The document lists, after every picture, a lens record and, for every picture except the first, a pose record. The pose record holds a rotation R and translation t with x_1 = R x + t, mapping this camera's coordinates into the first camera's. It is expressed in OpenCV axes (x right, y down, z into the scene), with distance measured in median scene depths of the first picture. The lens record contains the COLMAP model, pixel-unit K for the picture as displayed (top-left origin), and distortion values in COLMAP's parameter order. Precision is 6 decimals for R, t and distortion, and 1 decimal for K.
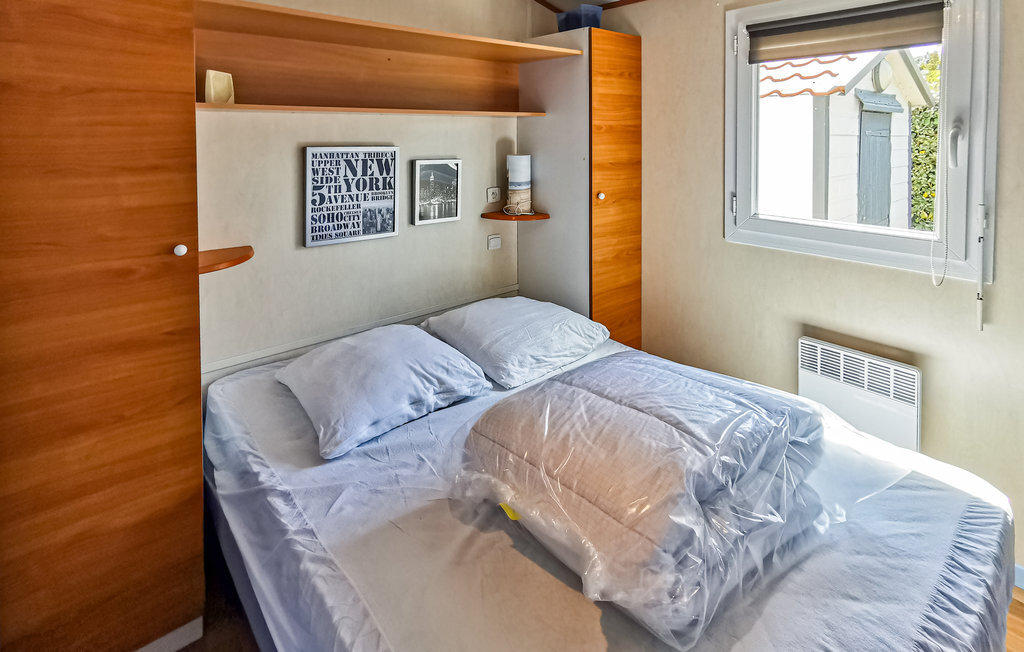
lens RADIAL K [[481.7, 0, 515.2], [0, 481.7, 355.1], [0, 0, 1]] dist [0.002932, 0.000787]
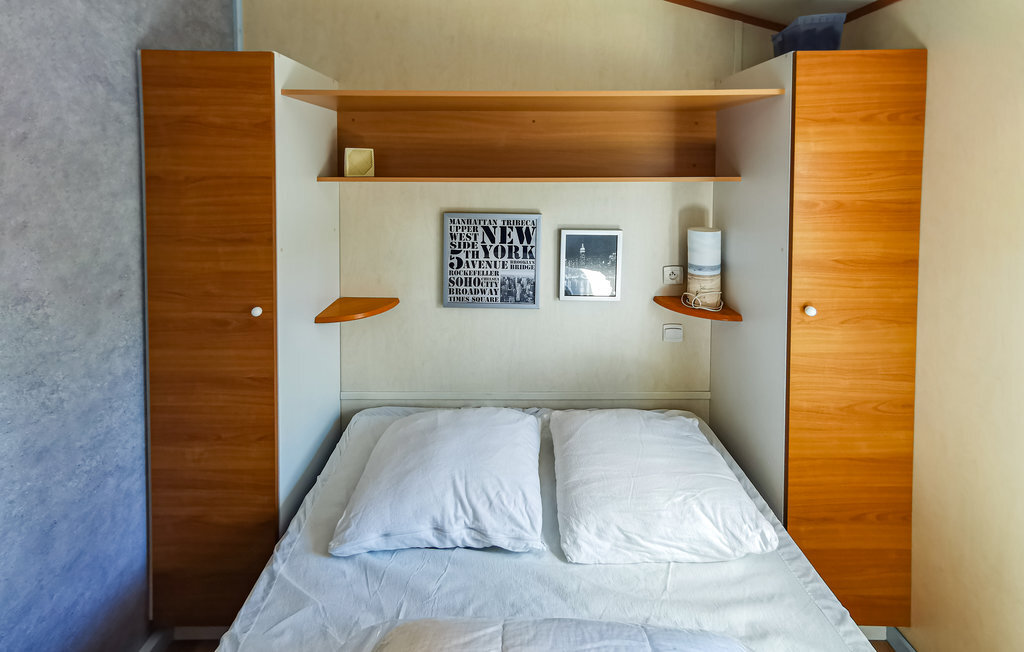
lens RADIAL K [[473.5, 0, 509.2], [0, 473.5, 307.9], [0, 0, 1]] dist [-0.001194, 0.008285]
pose [[0.767152, 0.177300, -0.616476, 0.262082], [-0.259522, 0.964664, -0.045514, -0.217913], [0.586623, 0.194905, 0.786057, 0.335181]]
